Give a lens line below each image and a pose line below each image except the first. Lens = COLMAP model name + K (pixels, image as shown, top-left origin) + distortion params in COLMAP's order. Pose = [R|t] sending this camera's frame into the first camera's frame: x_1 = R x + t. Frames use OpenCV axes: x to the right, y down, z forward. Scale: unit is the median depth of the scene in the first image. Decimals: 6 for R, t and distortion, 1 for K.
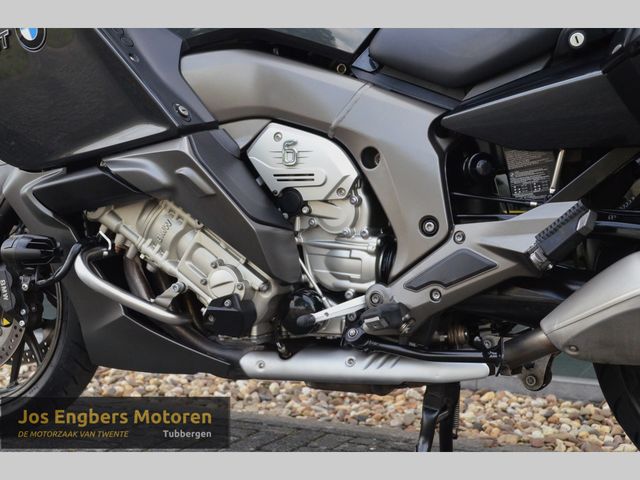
lens RADIAL K [[962.9, 0, 333.2], [0, 962.9, 242.0], [0, 0, 1]] dist [0.168107, -0.006666]
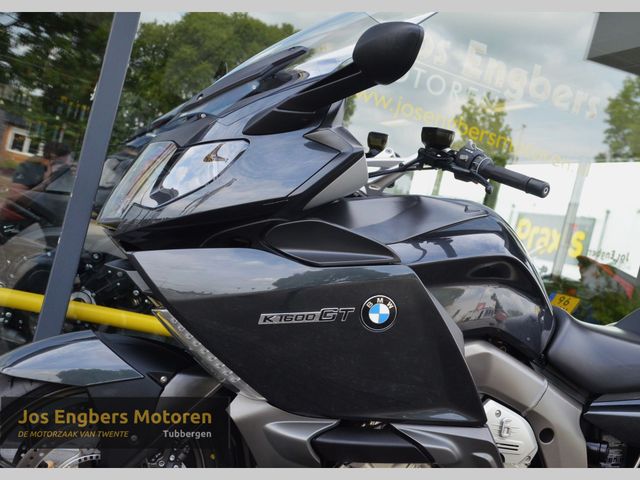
lens RADIAL K [[763.3, 0, 349.4], [0, 763.3, 249.6], [0, 0, 1]] dist [-0.052706, 0.295017]
pose [[0.704891, 0.156803, 0.691767, -0.949823], [-0.203952, 0.978880, -0.014061, -0.270776], [-0.679362, -0.131176, 0.721984, 0.418057]]
